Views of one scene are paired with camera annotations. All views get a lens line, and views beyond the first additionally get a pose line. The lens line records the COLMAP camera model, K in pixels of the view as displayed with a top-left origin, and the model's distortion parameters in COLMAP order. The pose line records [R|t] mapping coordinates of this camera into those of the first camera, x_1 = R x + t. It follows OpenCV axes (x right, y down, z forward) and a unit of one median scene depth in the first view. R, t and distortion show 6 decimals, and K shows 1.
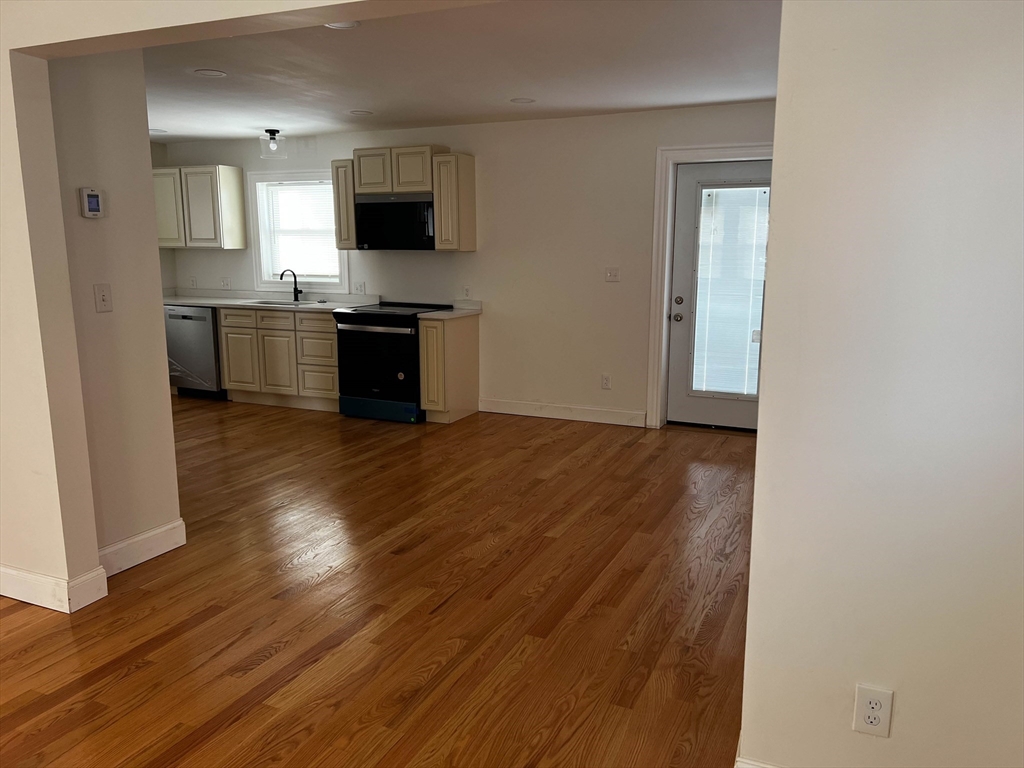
lens RADIAL K [[769.9, 0, 512.0], [0, 769.9, 384.0], [0, 0, 1]] dist [0.124844, -0.000025]
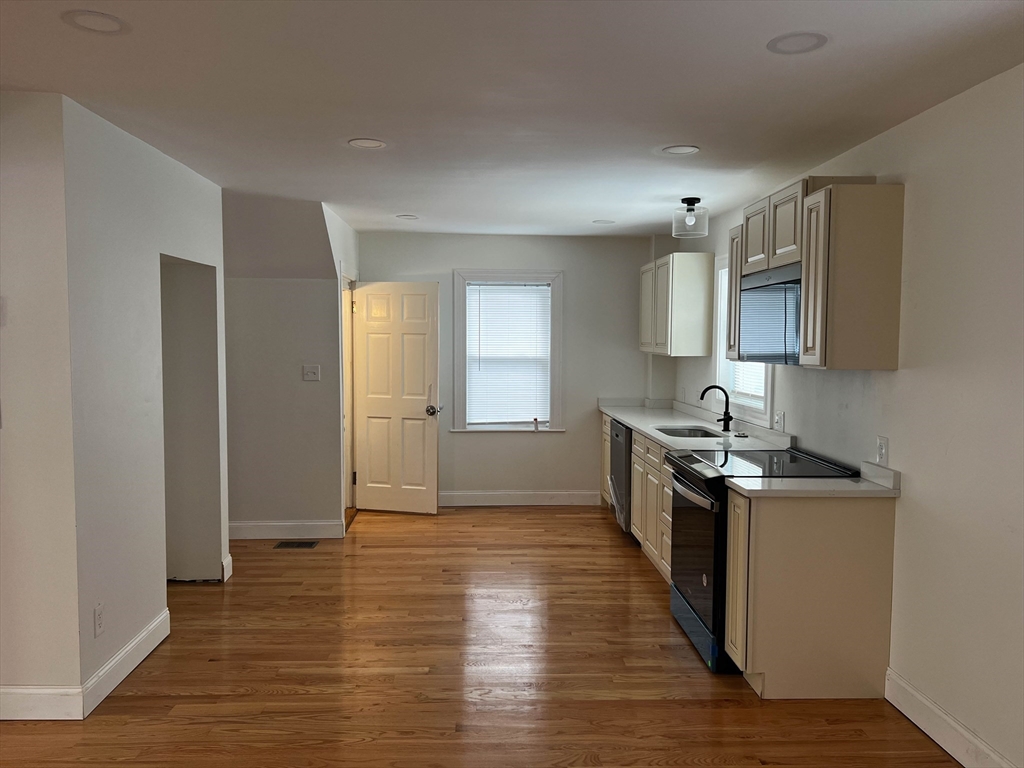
lens RADIAL K [[771.7, 0, 512.0], [0, 771.7, 384.0], [0, 0, 1]] dist [-0.002063, -0.000918]
pose [[0.455858, 0.056093, -0.888283, 0.267087], [-0.163352, 0.986333, -0.021546, -0.109022], [0.874934, 0.154924, 0.458791, 0.548682]]
